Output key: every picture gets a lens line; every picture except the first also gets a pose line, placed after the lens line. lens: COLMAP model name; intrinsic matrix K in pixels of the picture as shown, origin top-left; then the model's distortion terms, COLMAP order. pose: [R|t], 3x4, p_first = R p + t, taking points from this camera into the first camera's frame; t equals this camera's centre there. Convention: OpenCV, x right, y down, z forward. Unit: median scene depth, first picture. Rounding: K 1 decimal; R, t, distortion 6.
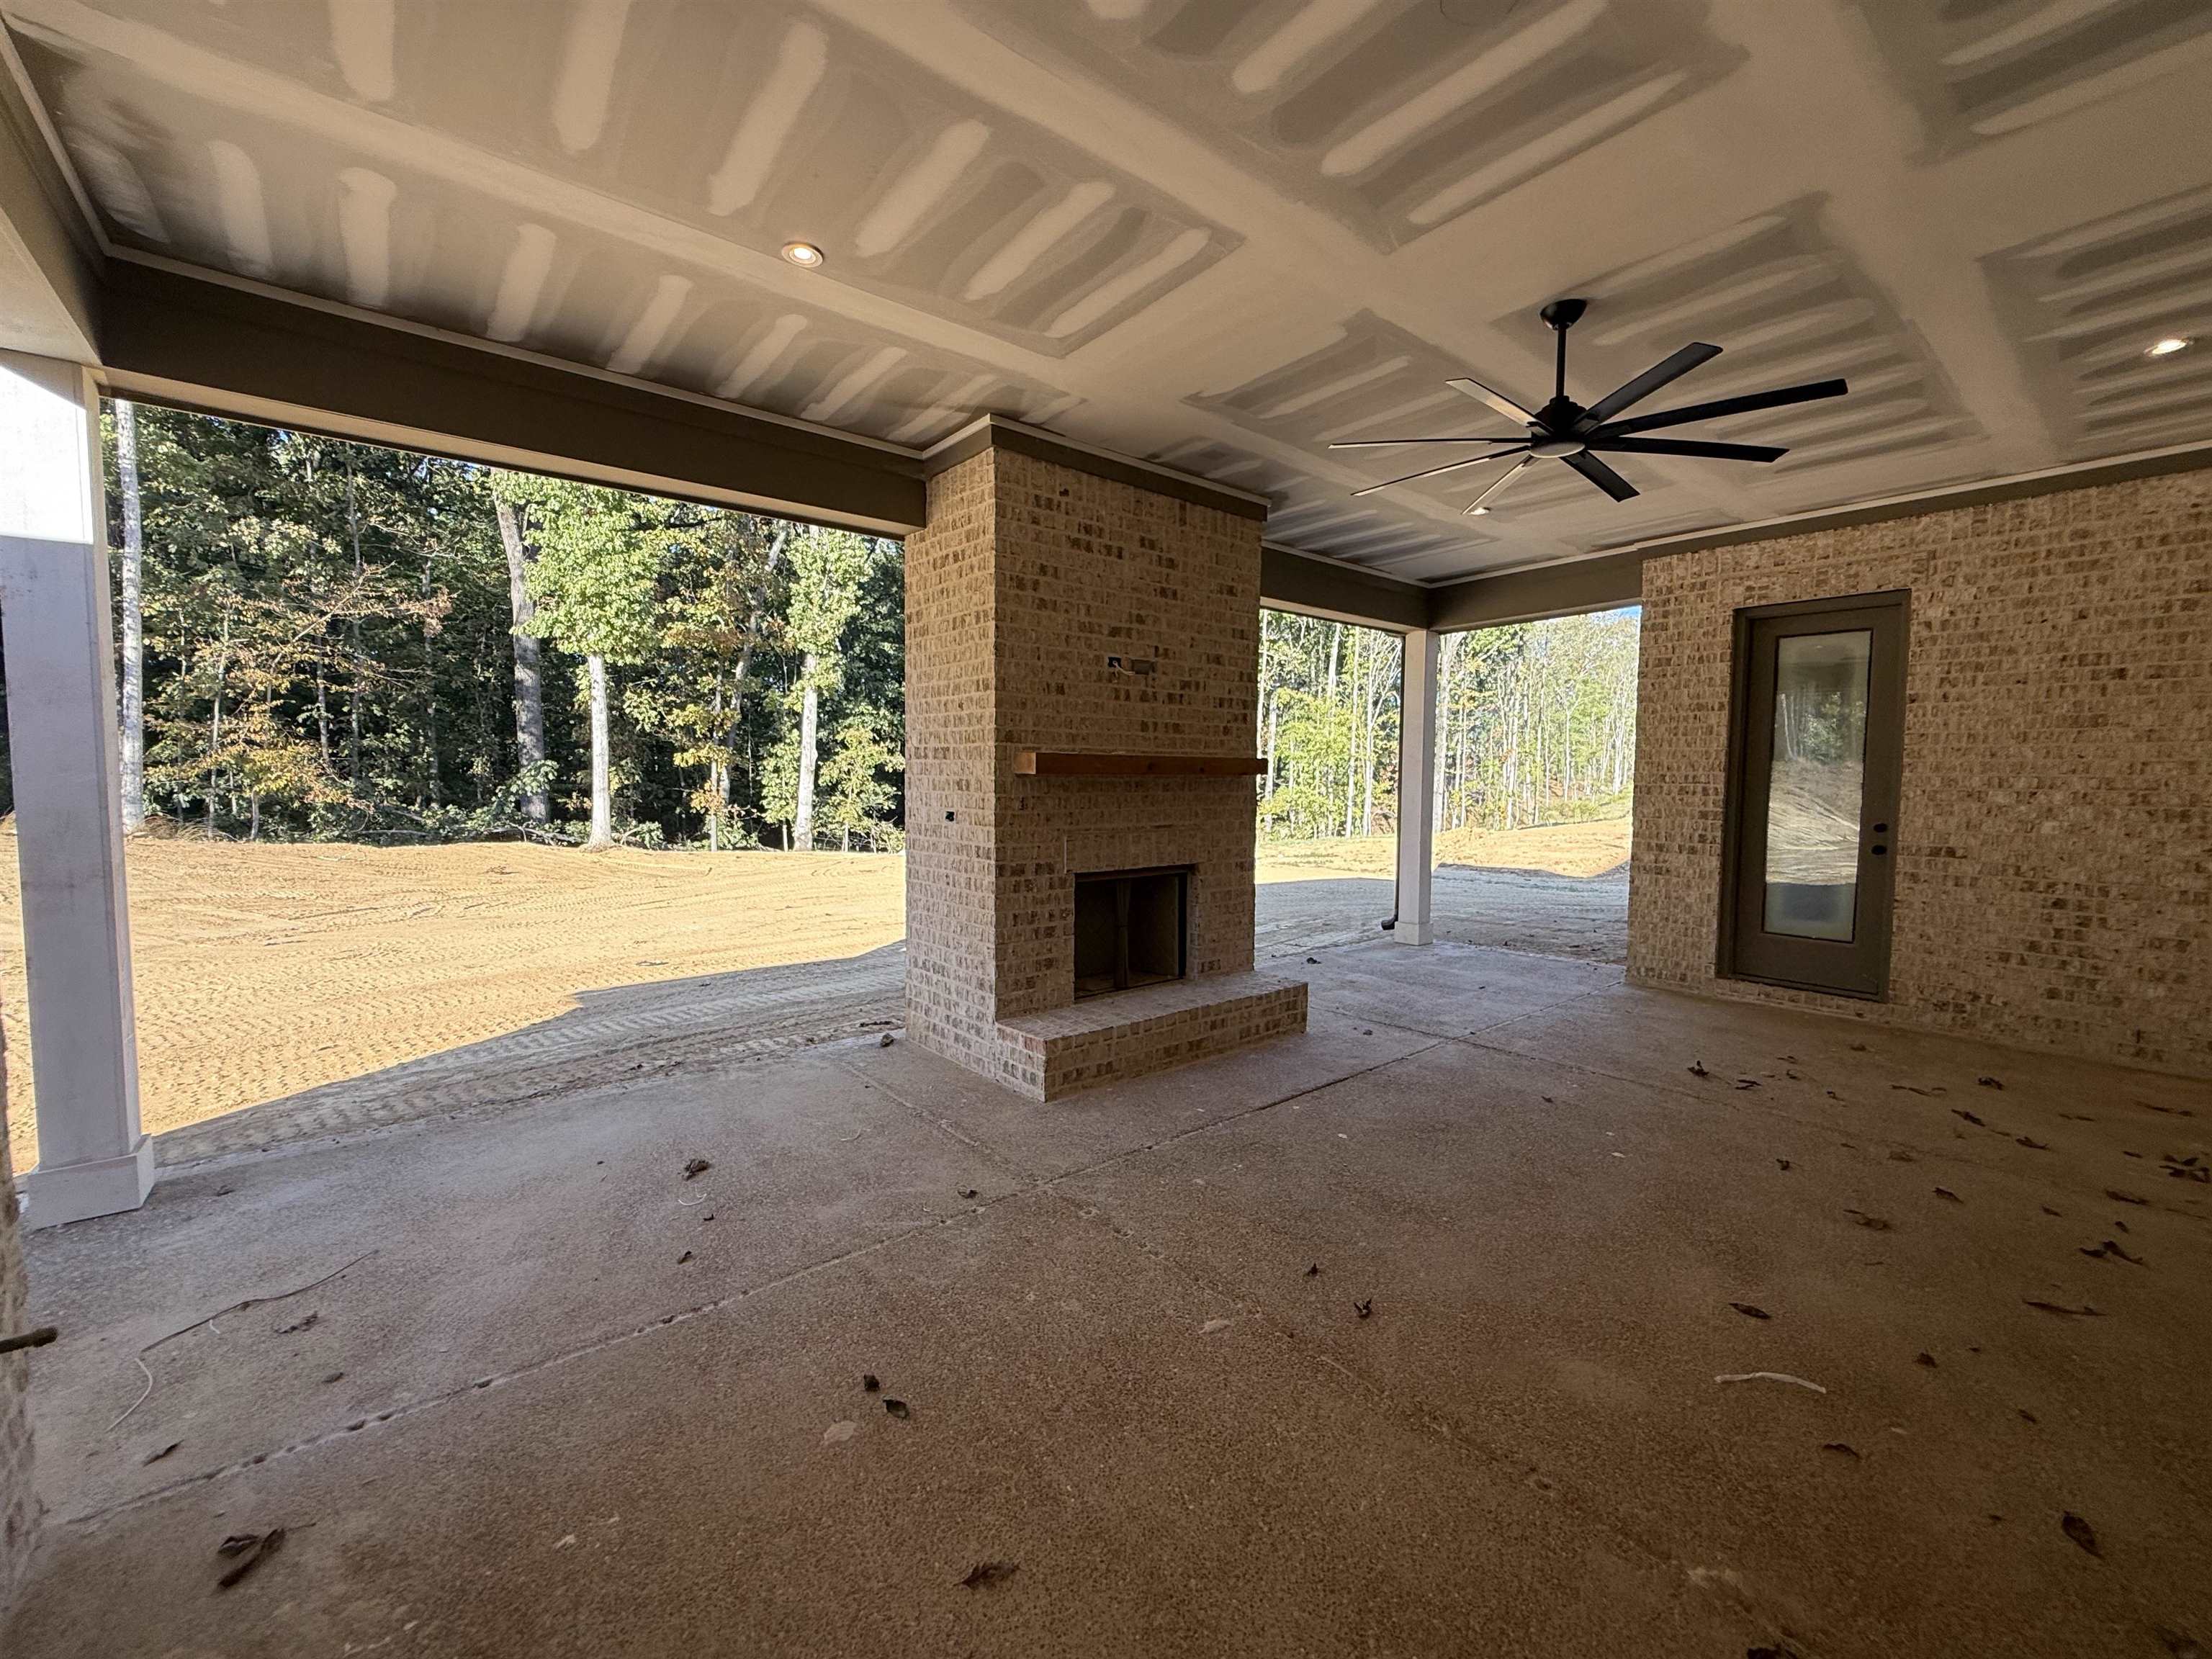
lens RADIAL K [[898.7, 0, 1107.3], [0, 898.7, 832.2], [0, 0, 1]] dist [-0.001144, -0.000012]
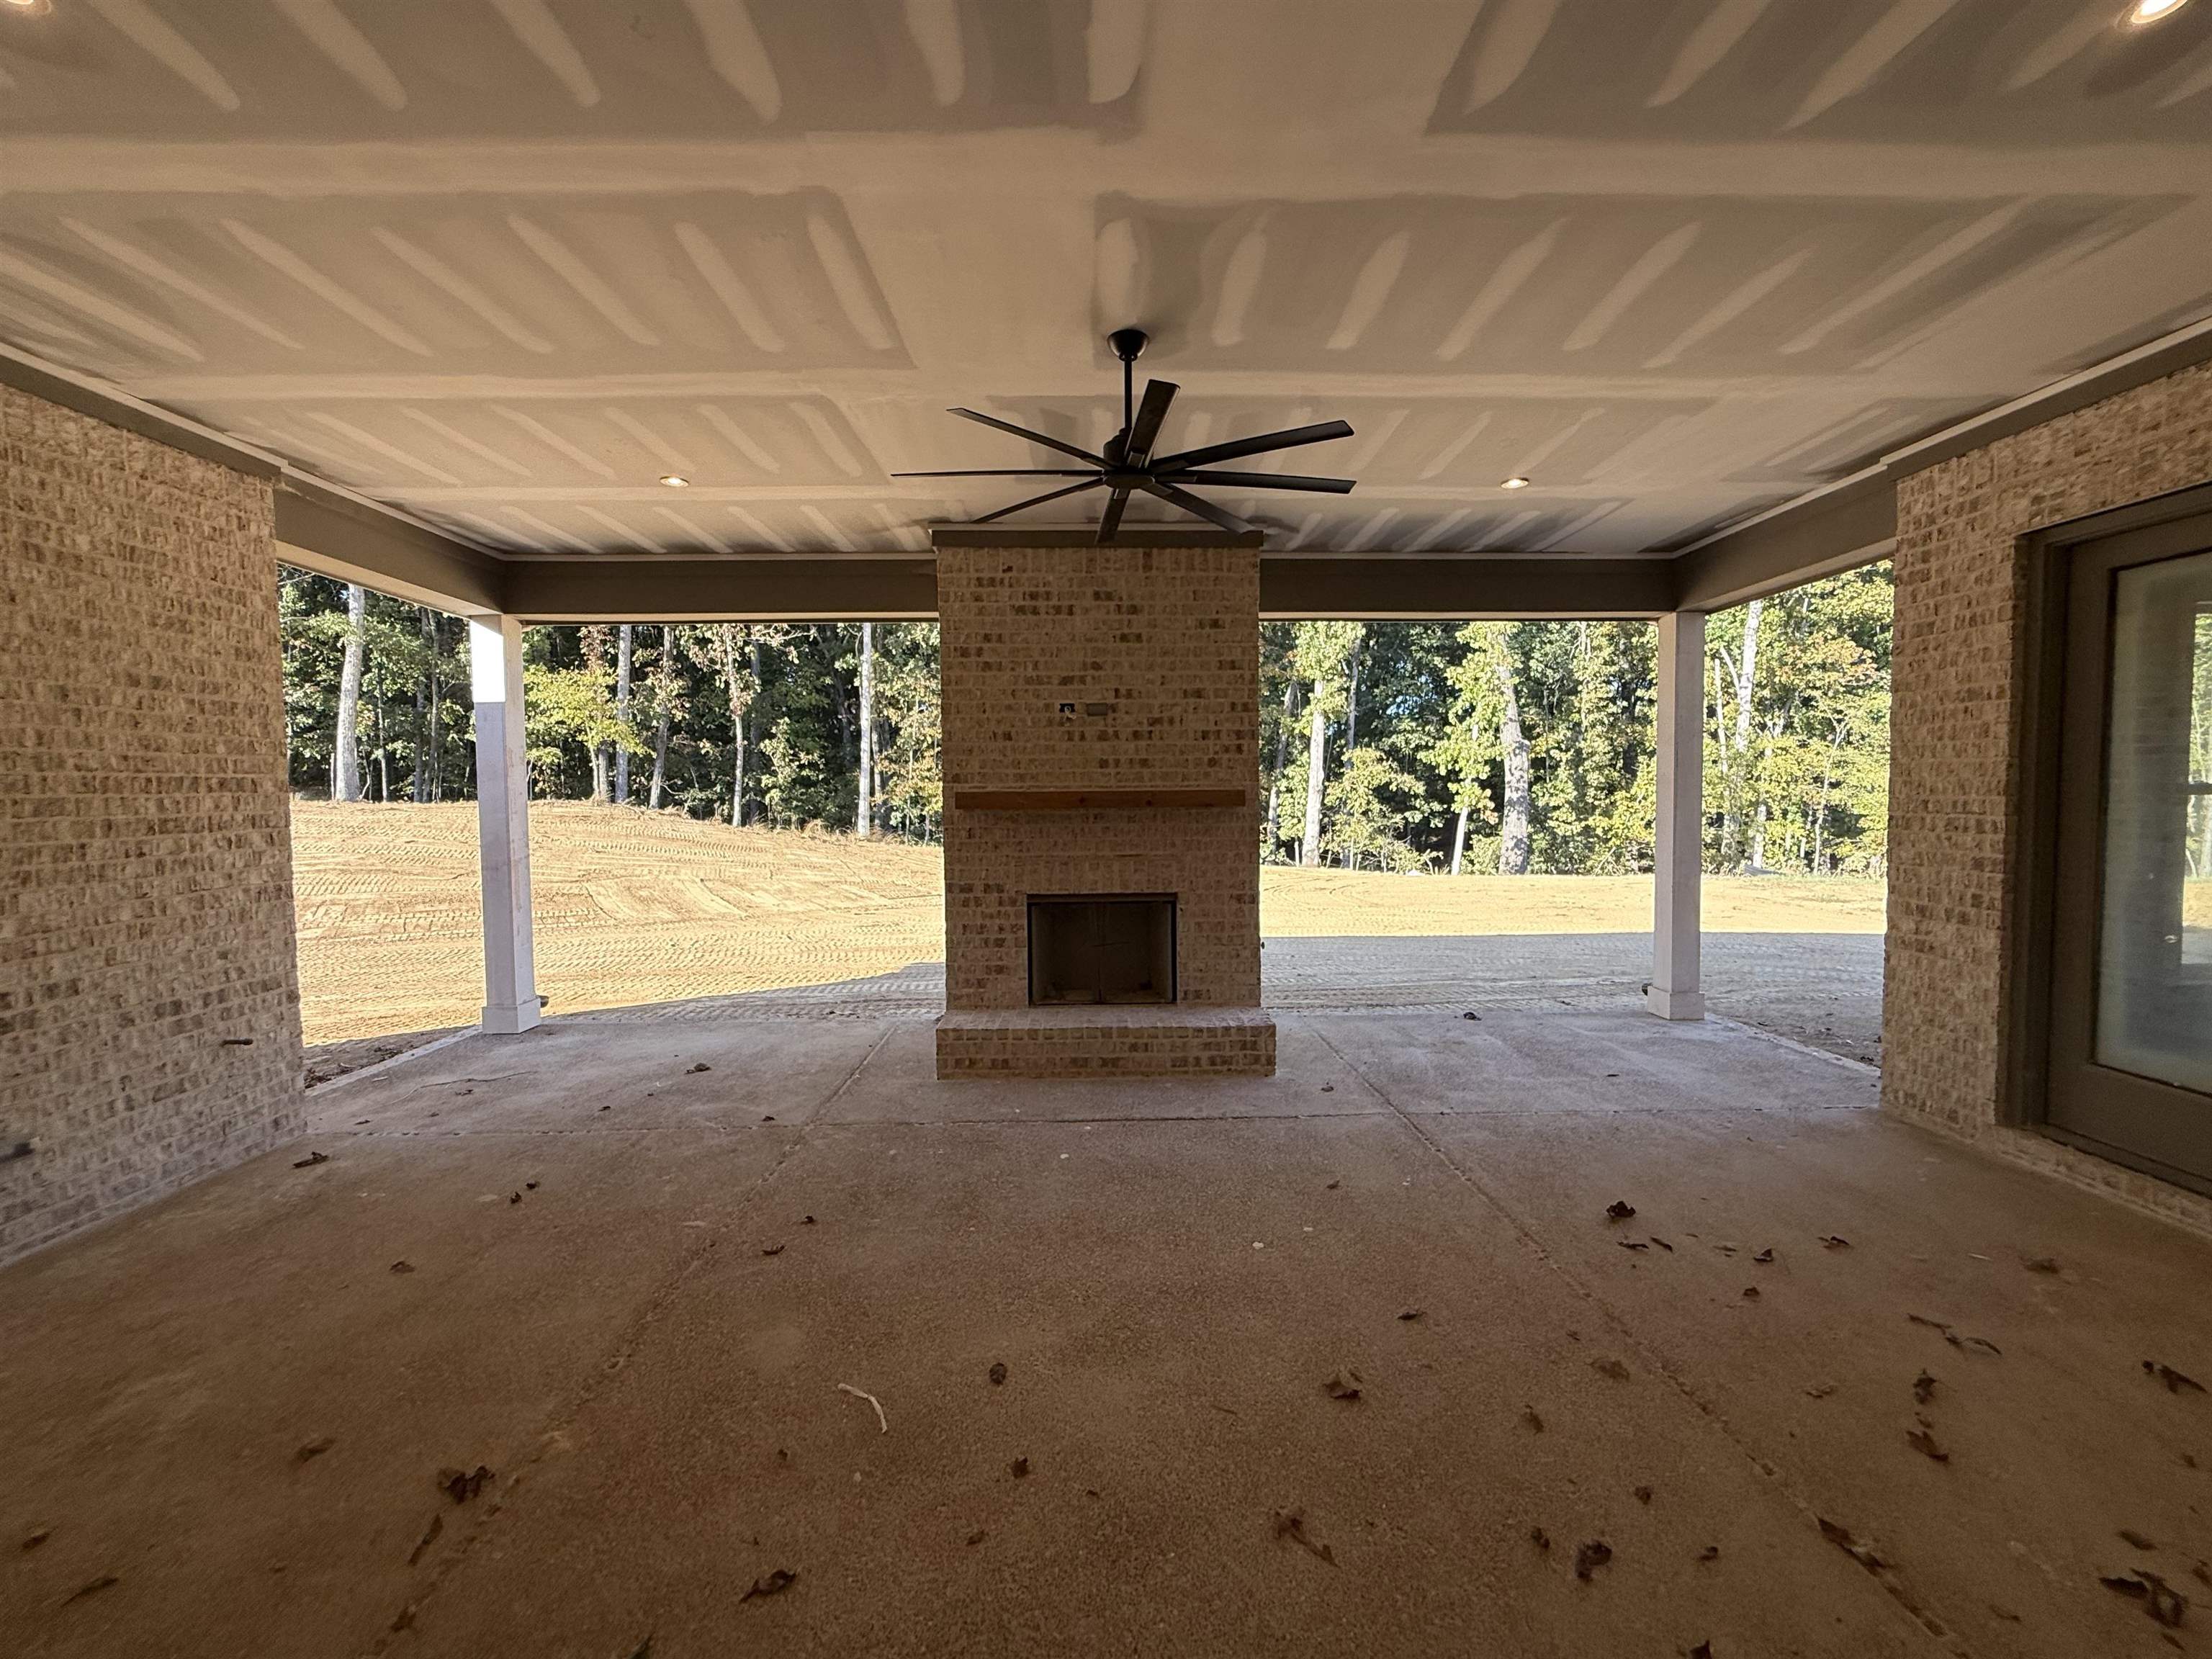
lens RADIAL K [[898.7, 0, 1110.3], [0, 898.7, 833.8], [0, 0, 1]] dist [-0.001144, -0.000012]
pose [[0.785418, 0.016197, -0.618754, 0.725803], [-0.026162, 0.999633, -0.007042, -0.025003], [0.618413, 0.021719, 0.785553, 0.153080]]
